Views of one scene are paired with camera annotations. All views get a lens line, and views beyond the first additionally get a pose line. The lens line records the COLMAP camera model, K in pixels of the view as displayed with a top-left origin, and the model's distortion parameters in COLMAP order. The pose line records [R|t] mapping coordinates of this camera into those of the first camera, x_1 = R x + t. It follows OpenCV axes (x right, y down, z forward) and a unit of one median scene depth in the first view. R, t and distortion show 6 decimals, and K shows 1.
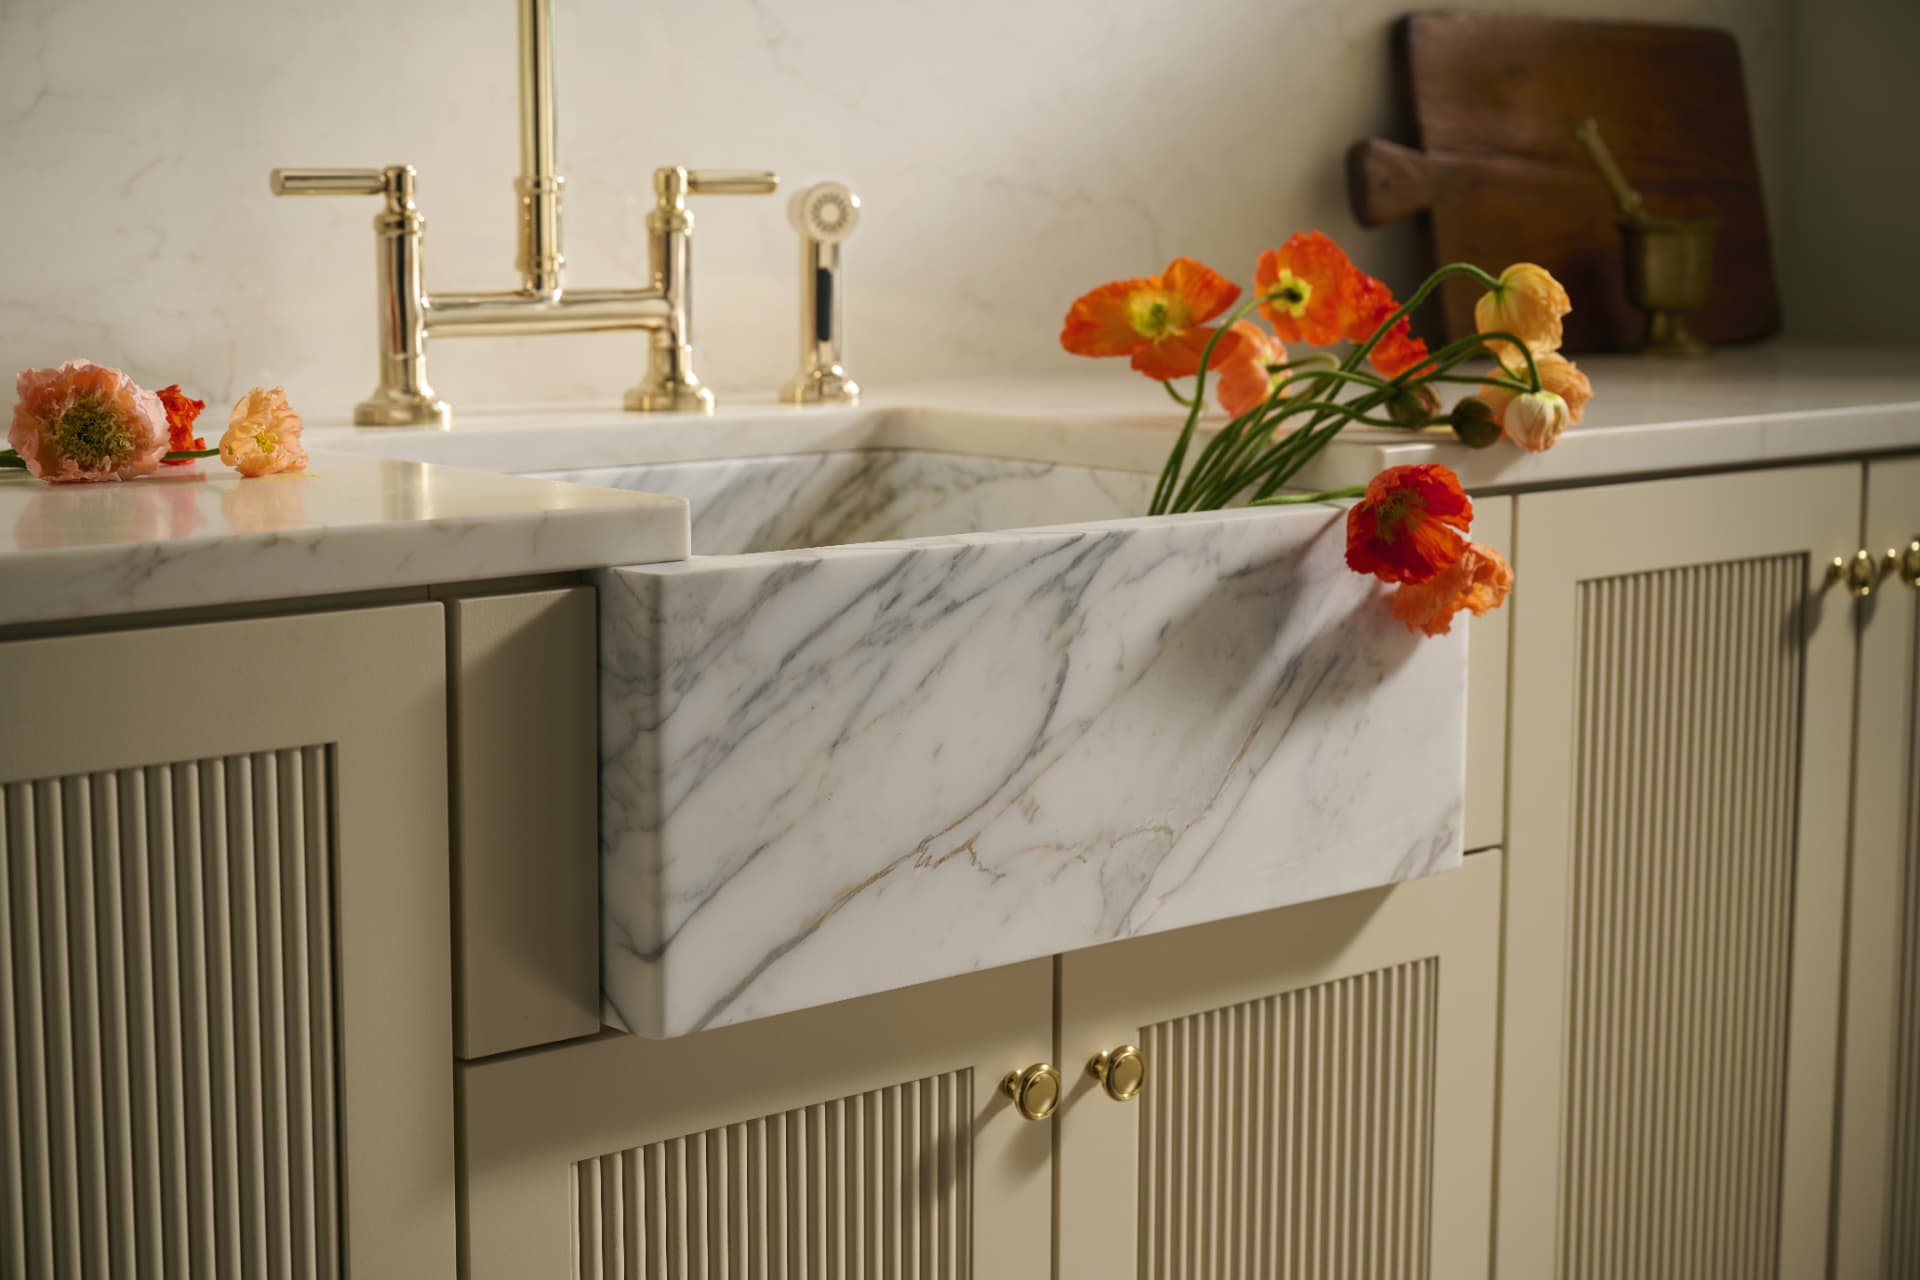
lens RADIAL K [[3216.7, 0, 960.0], [0, 3216.7, 640.0], [0, 0, 1]] dist [-0.010926, -0.034489]
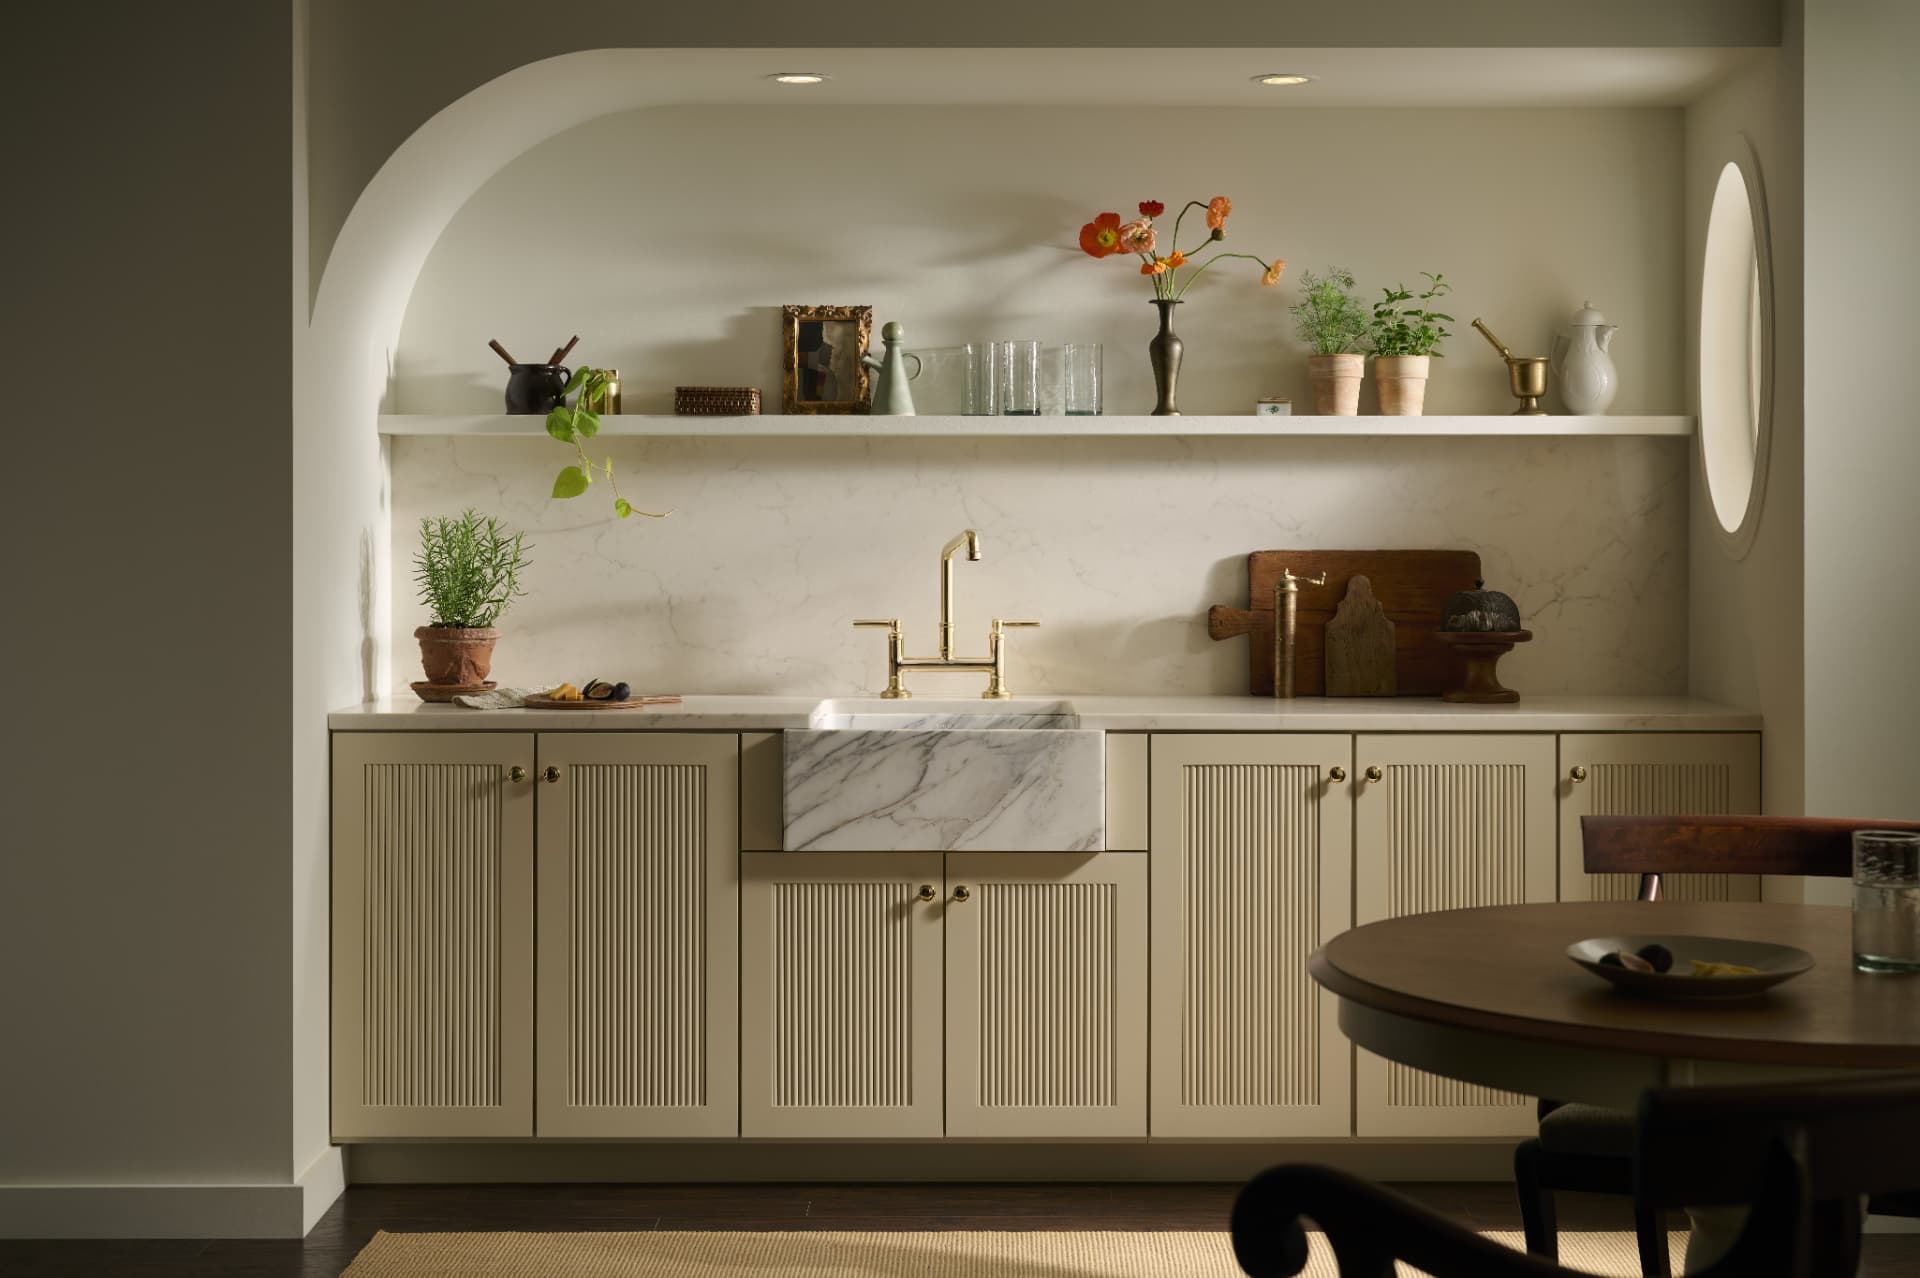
lens RADIAL K [[3216.7, 0, 960.0], [0, 3216.7, 639.0], [0, 0, 1]] dist [-0.010926, -0.034489]
pose [[0.729177, 0.021551, -0.683986, 2.472097], [-0.094654, 0.993073, -0.069617, 0.110132], [0.677748, 0.115505, 0.726166, -1.555877]]
